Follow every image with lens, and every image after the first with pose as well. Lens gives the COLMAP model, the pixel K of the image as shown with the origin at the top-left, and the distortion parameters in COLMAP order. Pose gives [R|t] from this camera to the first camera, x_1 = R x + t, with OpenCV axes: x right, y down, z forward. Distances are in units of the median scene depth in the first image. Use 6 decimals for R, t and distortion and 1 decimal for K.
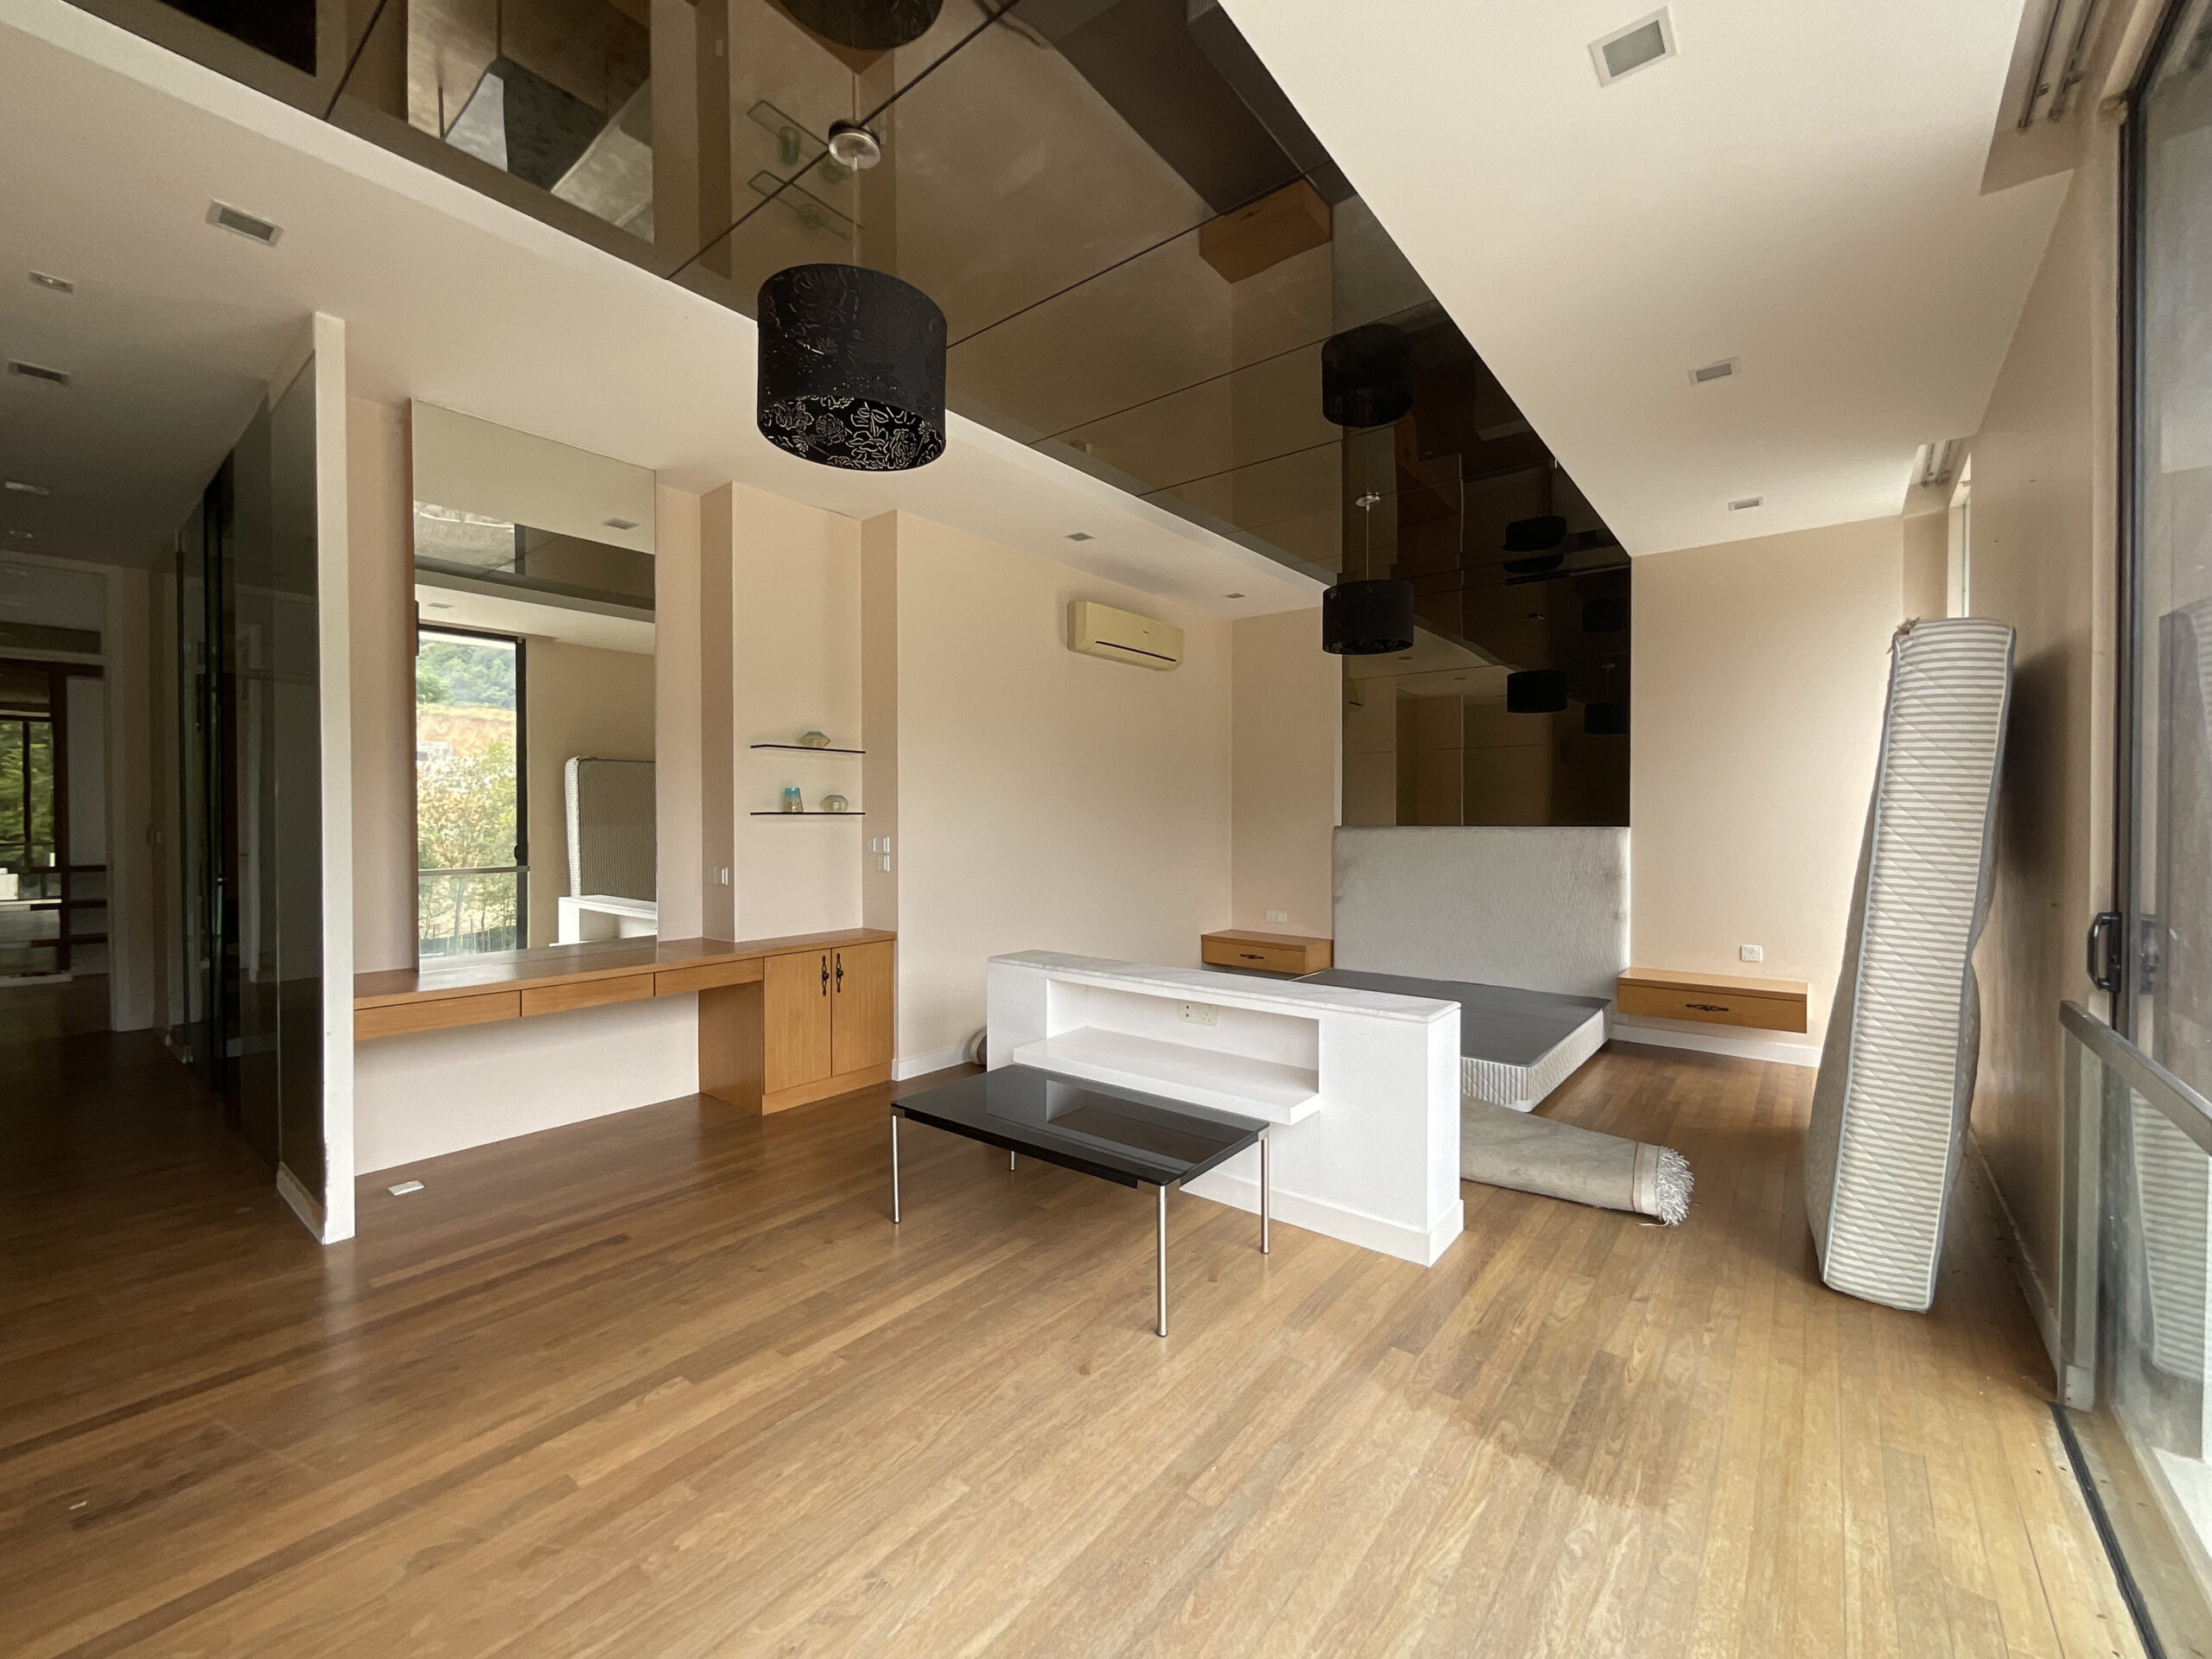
lens RADIAL K [[898.1, 0, 1106.6], [0, 898.1, 829.5], [0, 0, 1]] dist [0.000625, 0.000005]
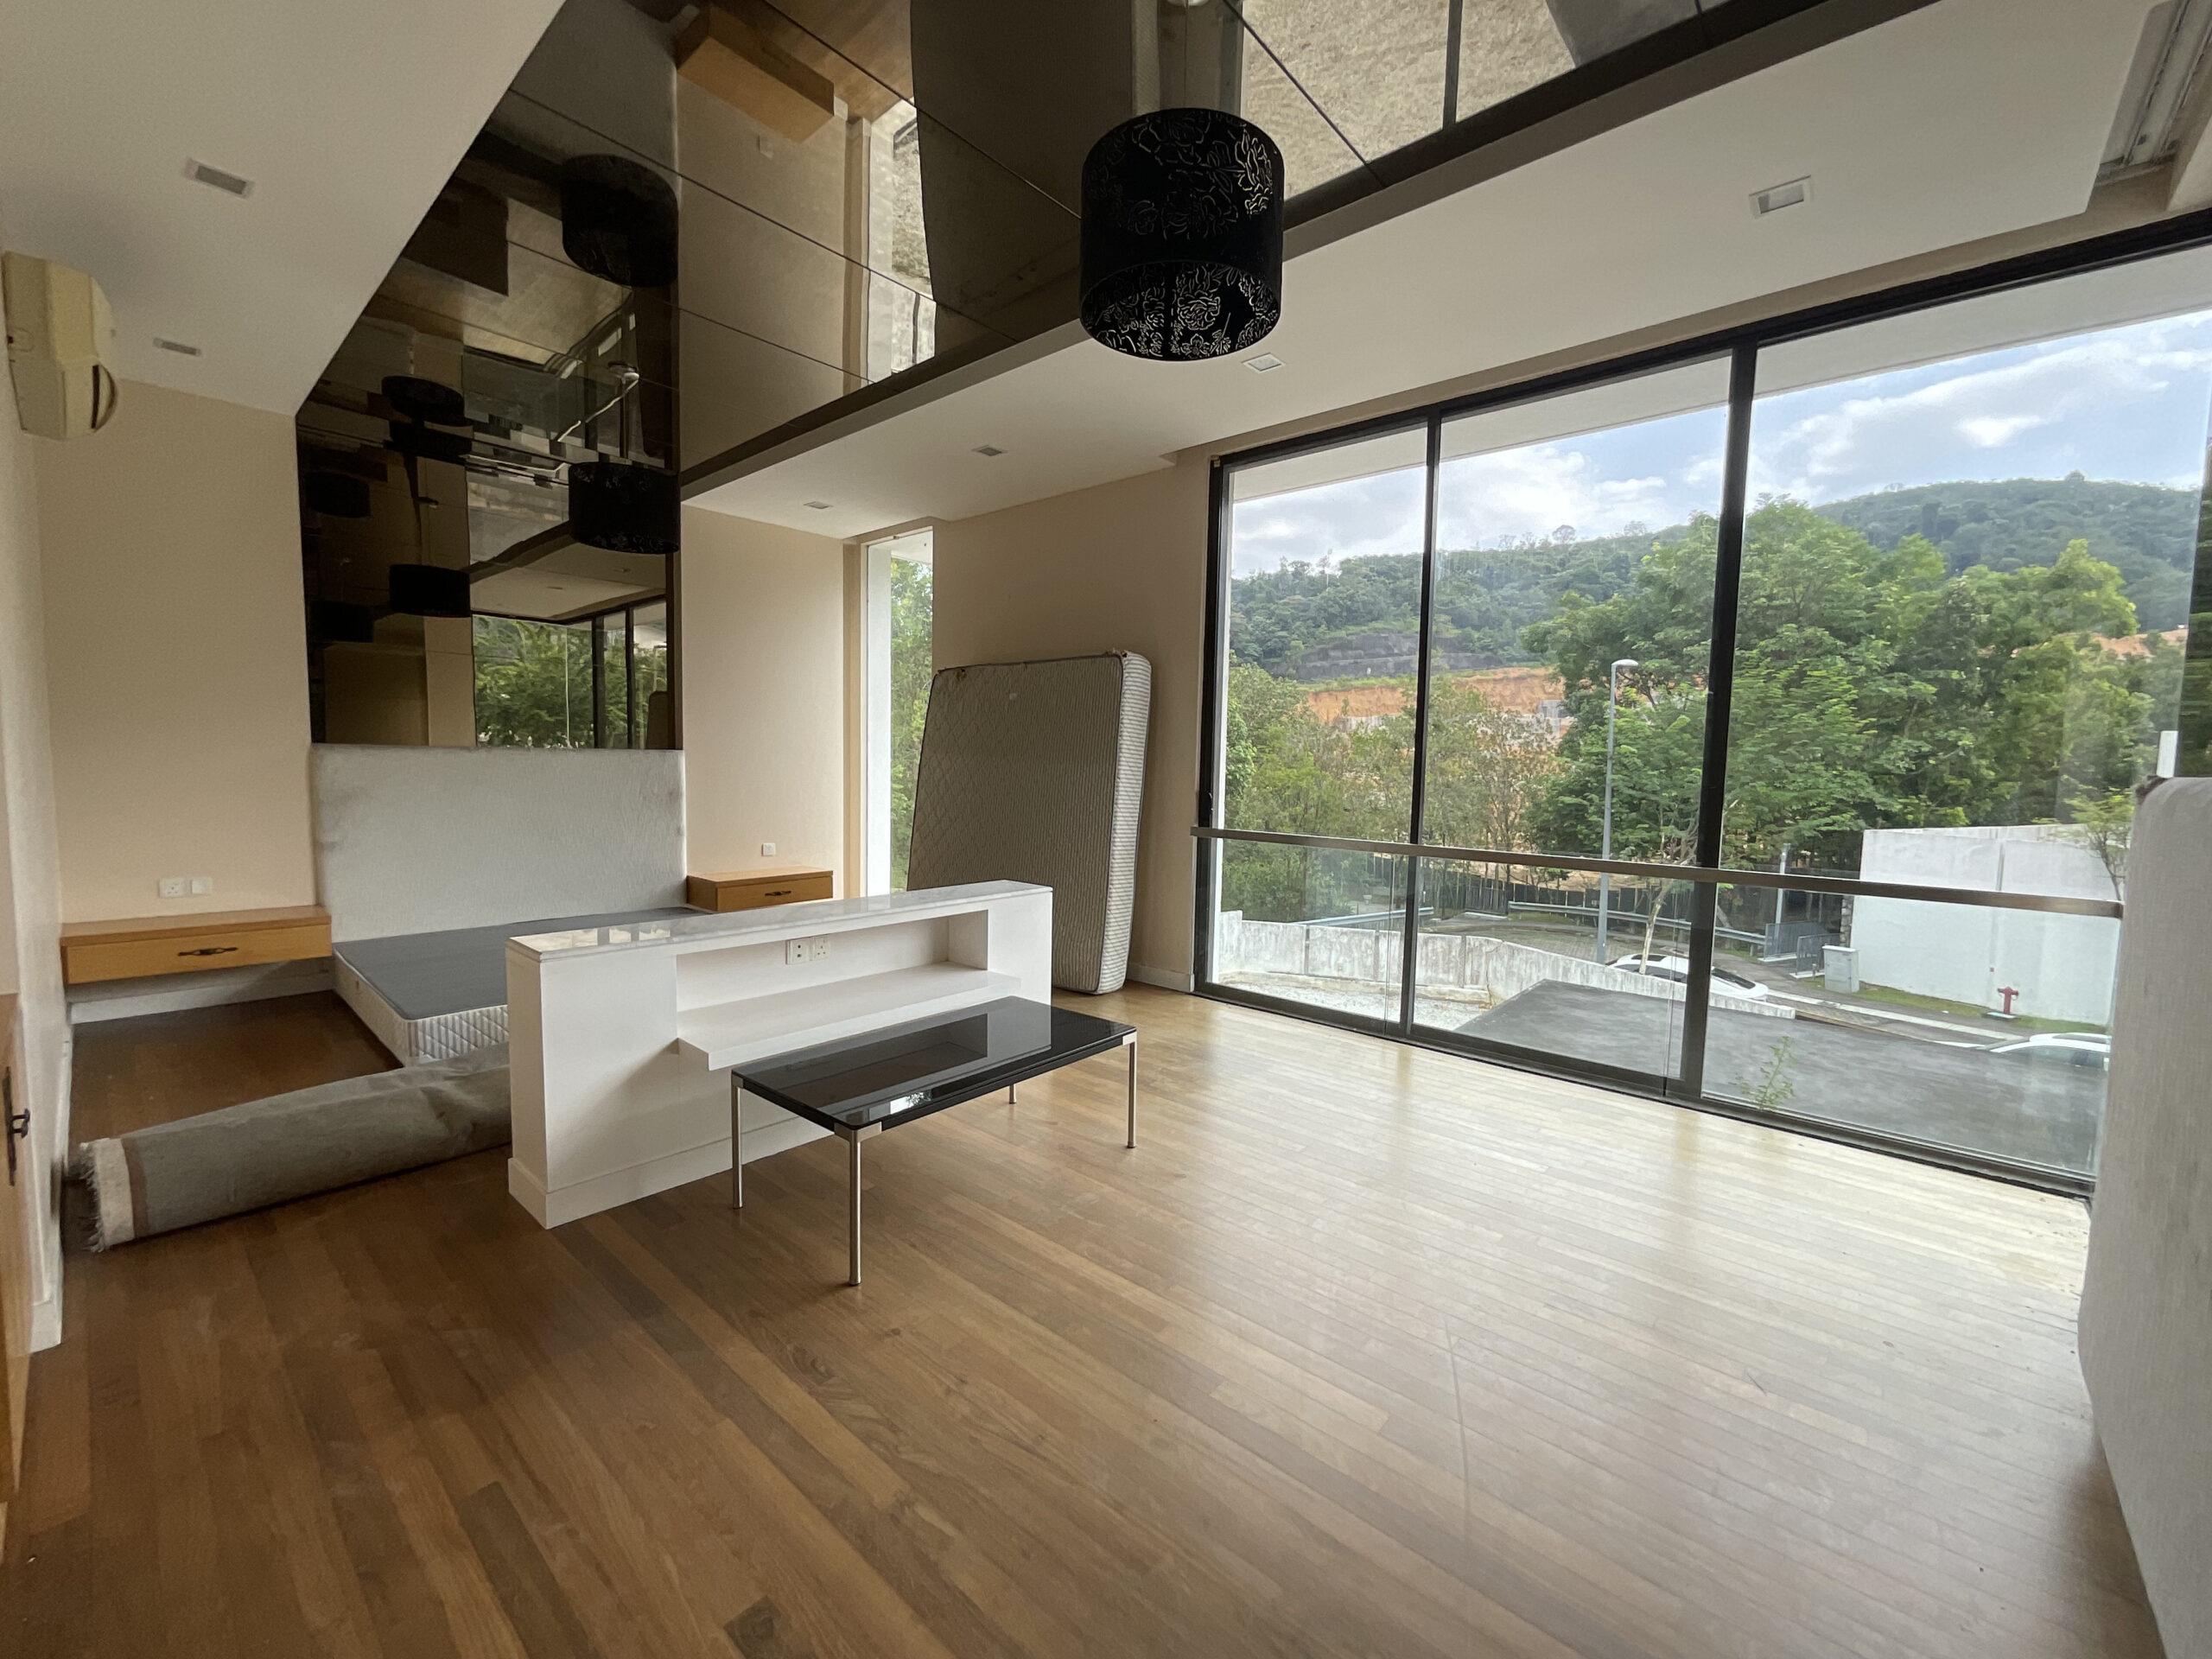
lens RADIAL K [[898.1, 0, 1106.6], [0, 898.1, 825.1], [0, 0, 1]] dist [0.000625, 0.000005]
pose [[0.049568, -0.071636, 0.996198, -0.751270], [-0.007789, 0.997366, 0.072107, 0.008694], [-0.998740, -0.011334, 0.048880, 0.622440]]
